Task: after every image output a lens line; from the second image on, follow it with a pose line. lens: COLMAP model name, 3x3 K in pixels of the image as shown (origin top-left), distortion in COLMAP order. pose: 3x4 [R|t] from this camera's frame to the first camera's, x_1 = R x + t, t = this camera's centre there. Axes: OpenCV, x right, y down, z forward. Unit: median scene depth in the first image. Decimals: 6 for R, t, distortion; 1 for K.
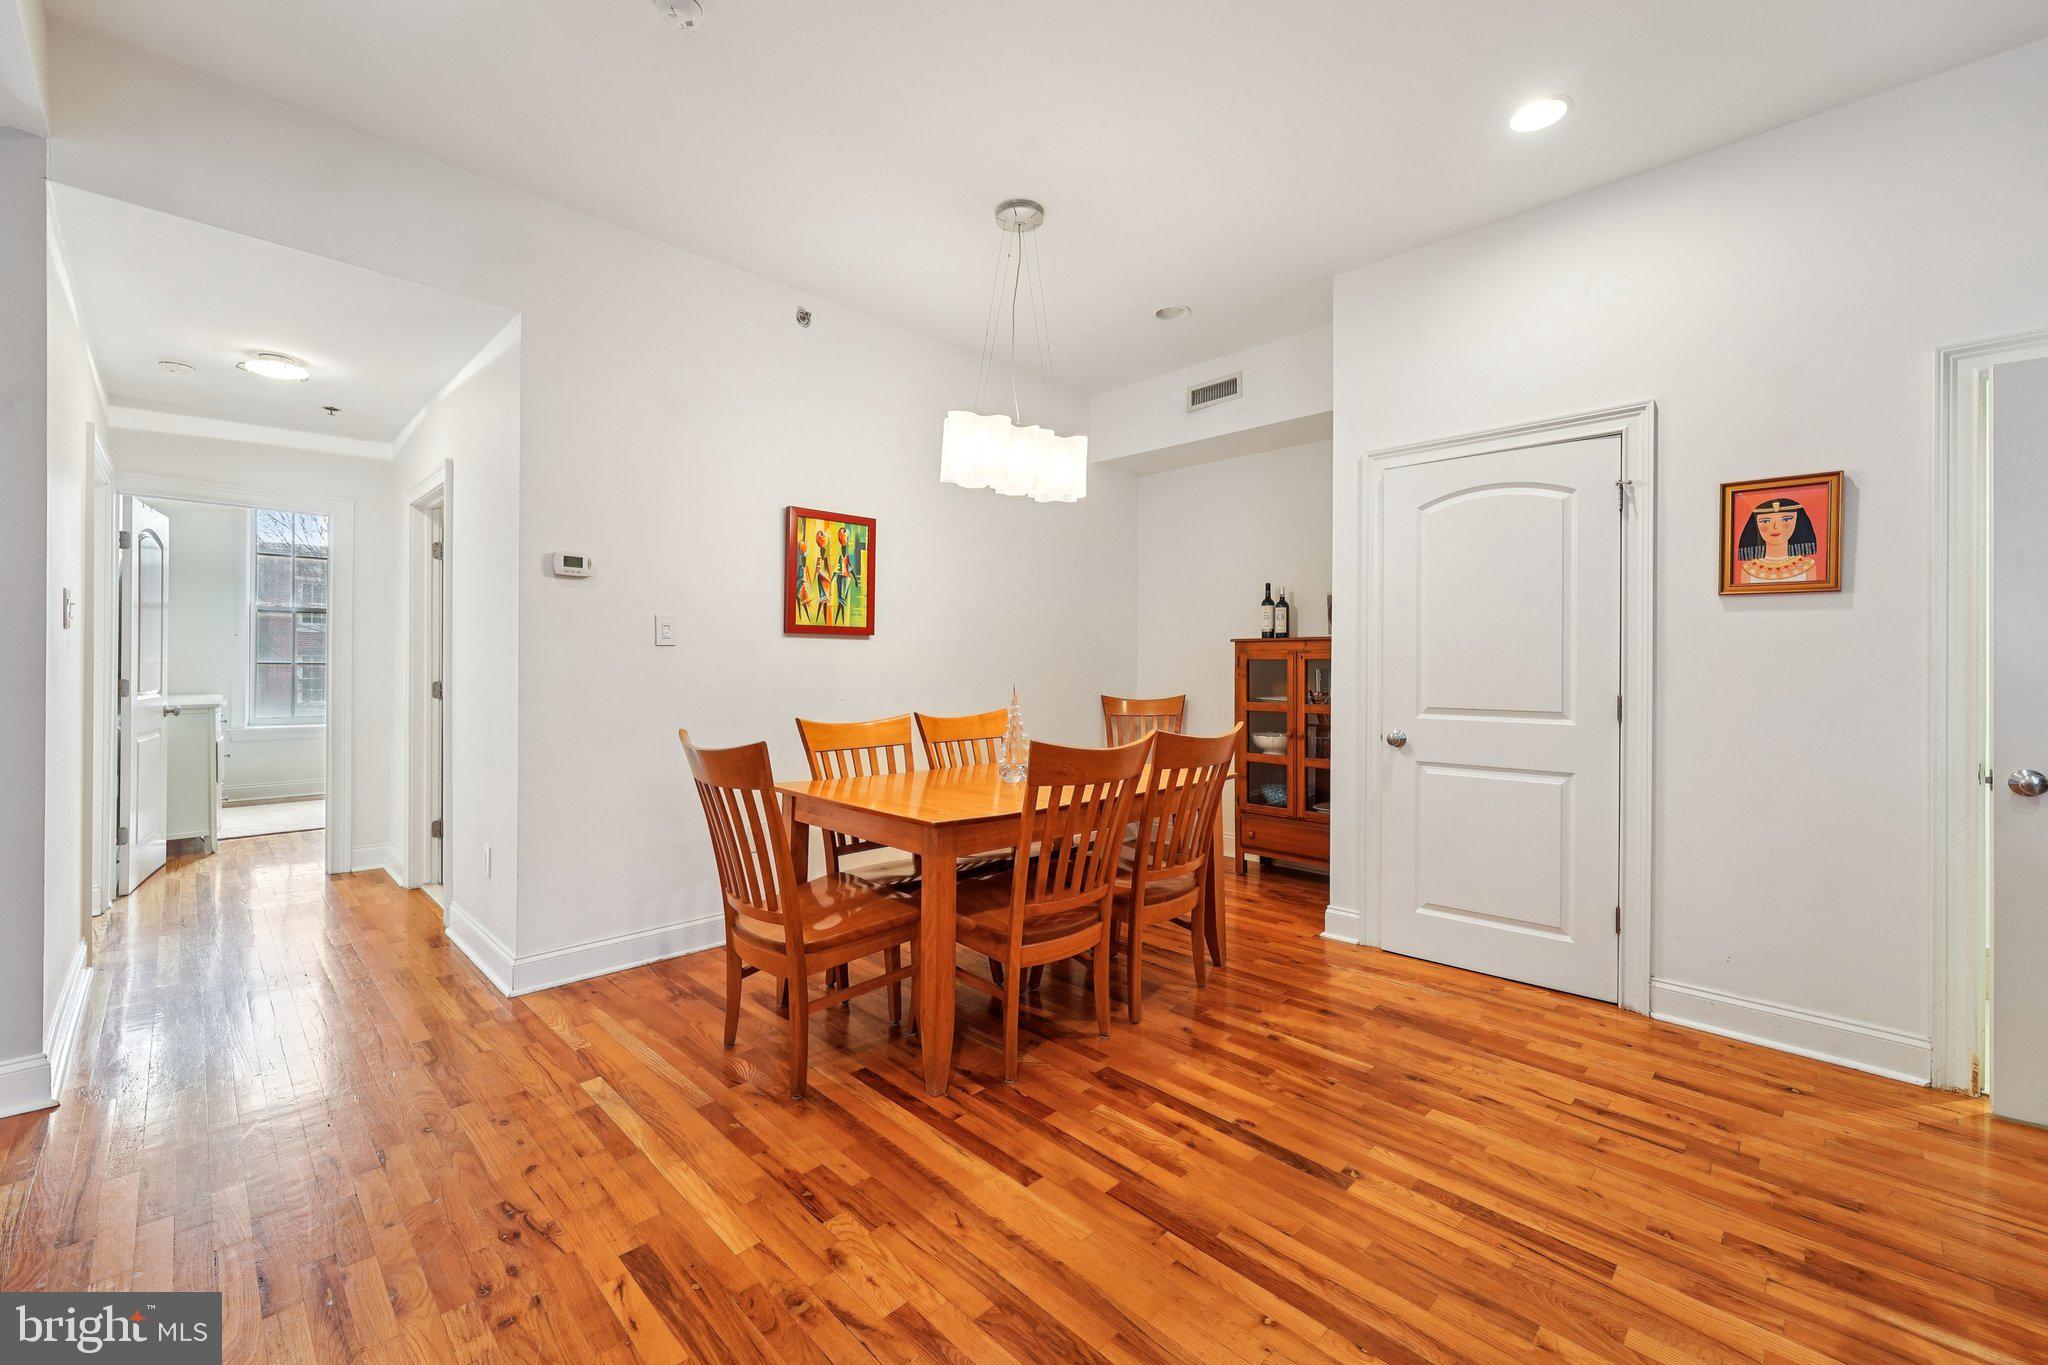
lens RADIAL K [[827.9, 0, 1020.0], [0, 827.9, 668.9], [0, 0, 1]] dist [-0.001978, -0.000148]
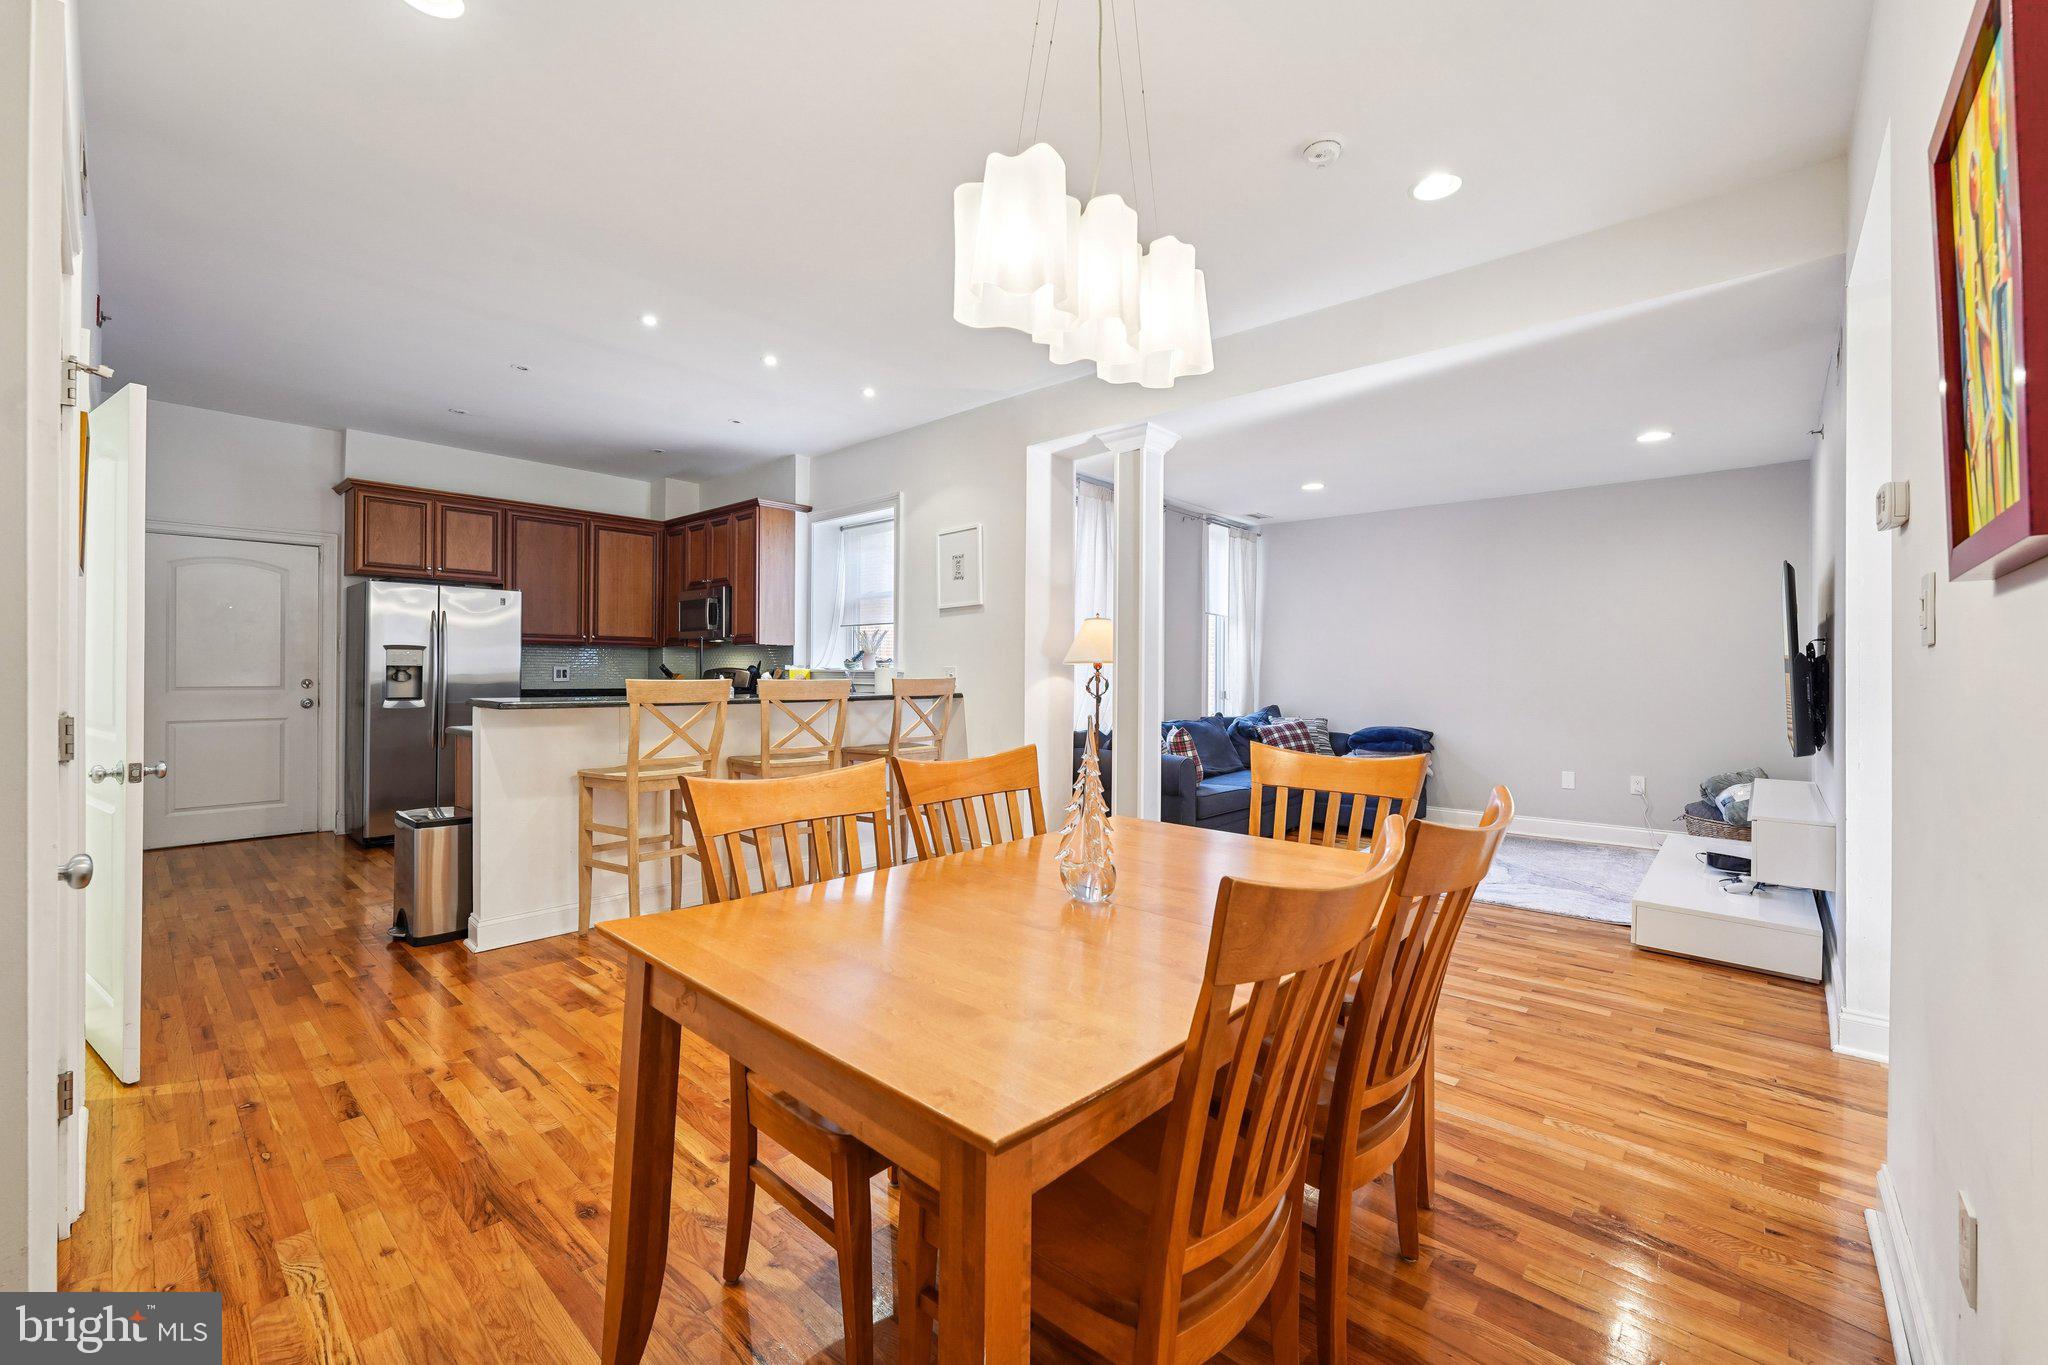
lens RADIAL K [[827.9, 0, 1020.0], [0, 827.9, 668.9], [0, 0, 1]] dist [-0.001978, -0.000148]
pose [[-0.998434, -0.013061, -0.054397, 0.074143], [-0.013148, 0.999913, 0.001224, -0.012719], [0.054377, 0.001937, -0.998519, 1.655513]]
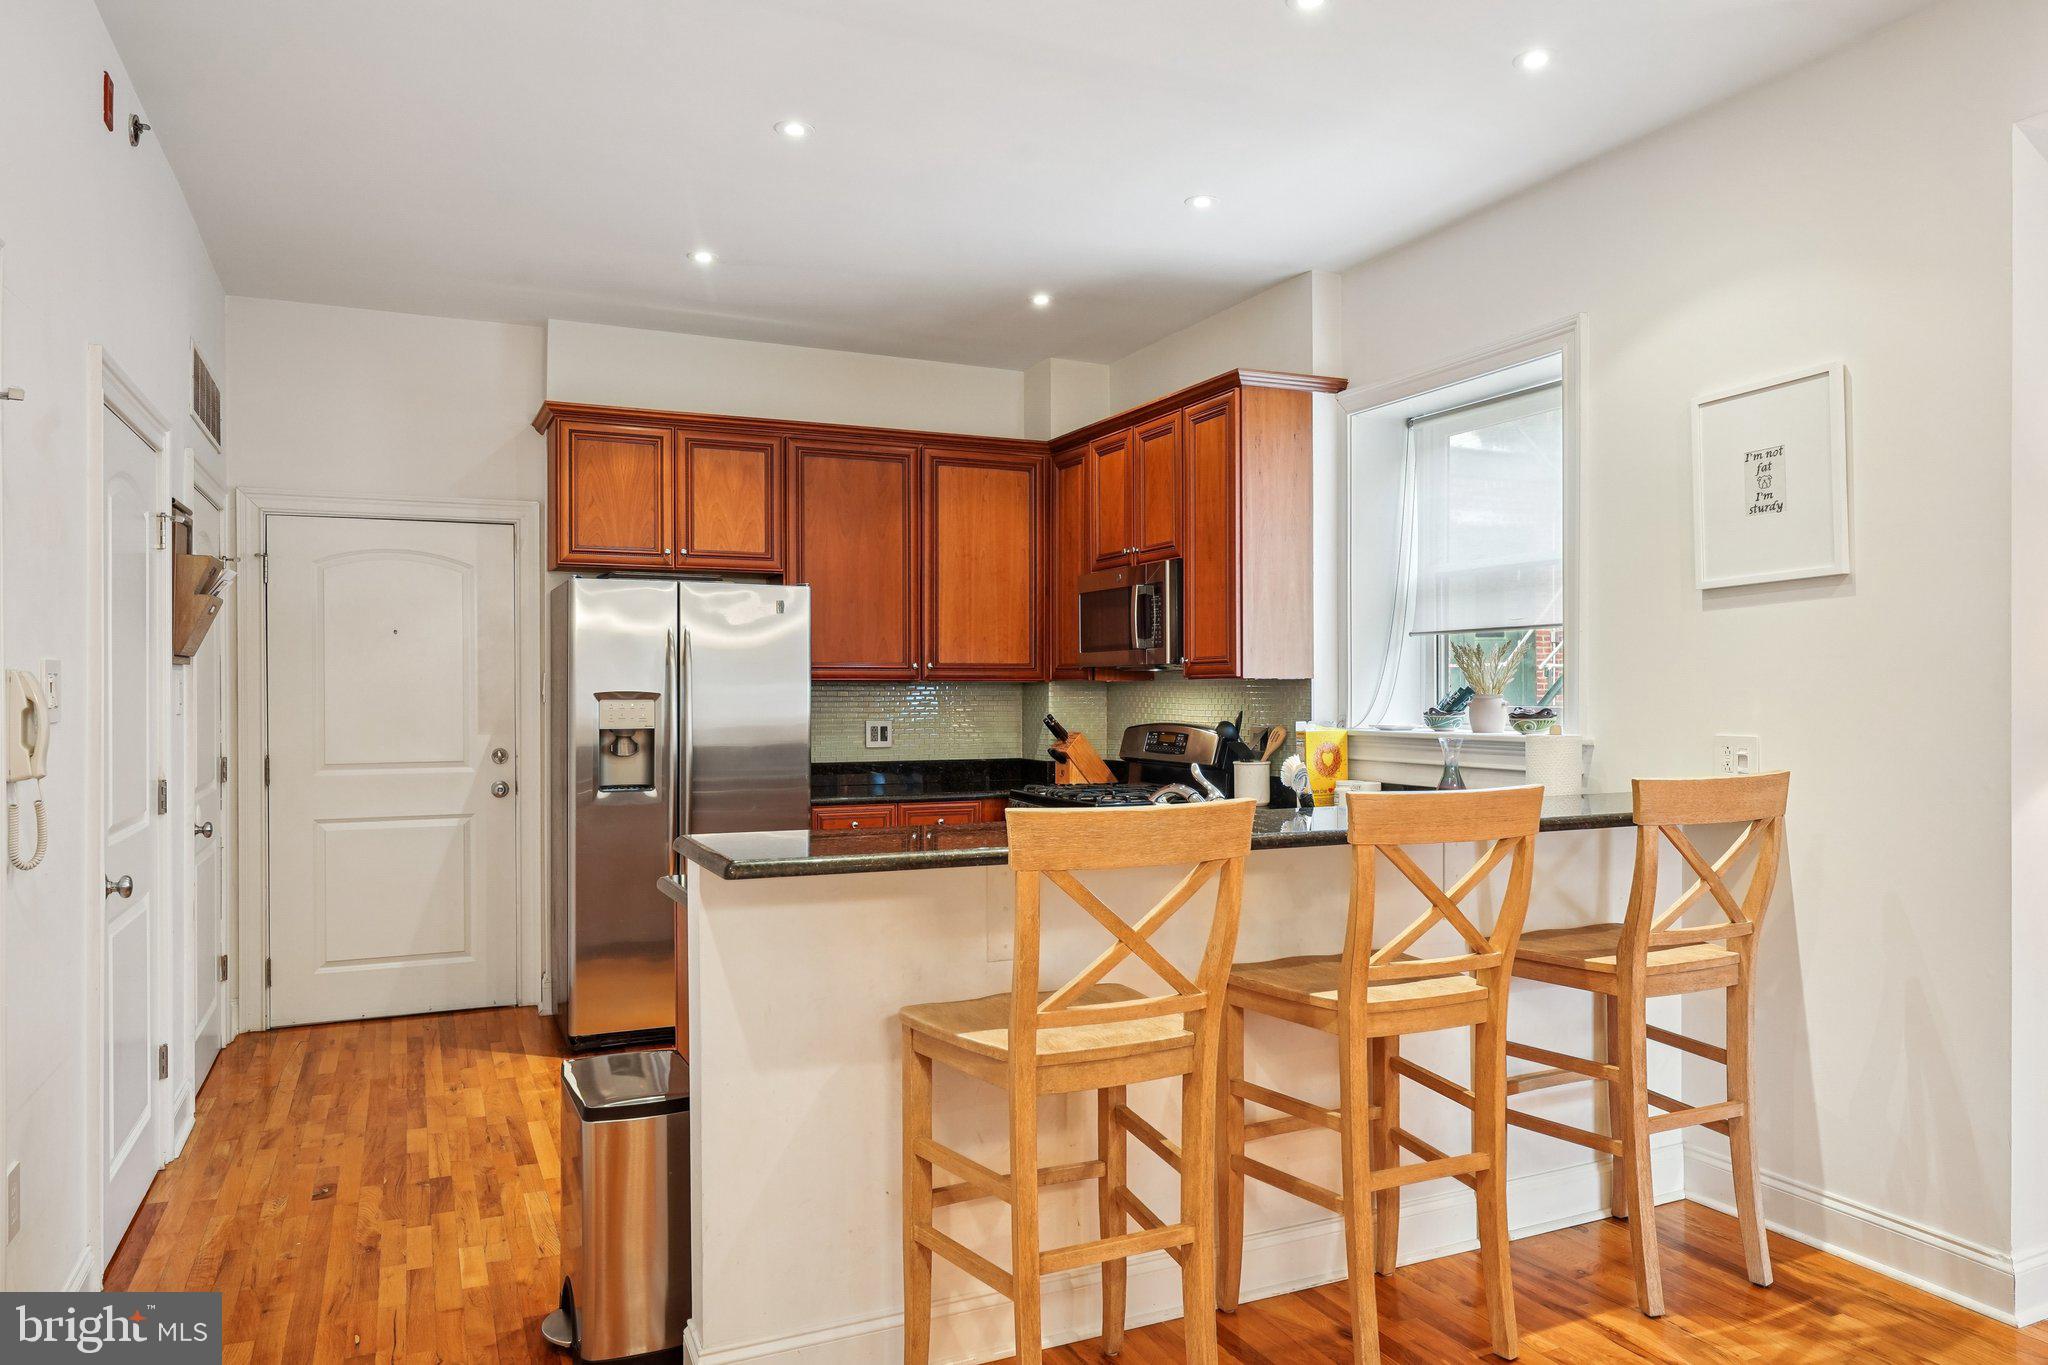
lens RADIAL K [[1363.6, 0, 1023.7], [0, 1363.6, 690.4], [0, 0, 1]] dist [0.001058, -0.002073]
pose [[-0.938250, -0.004028, 0.345936, 0.312527], [-0.002634, 0.999986, 0.004500, -0.058284], [-0.345949, 0.003310, -0.938247, 1.126520]]
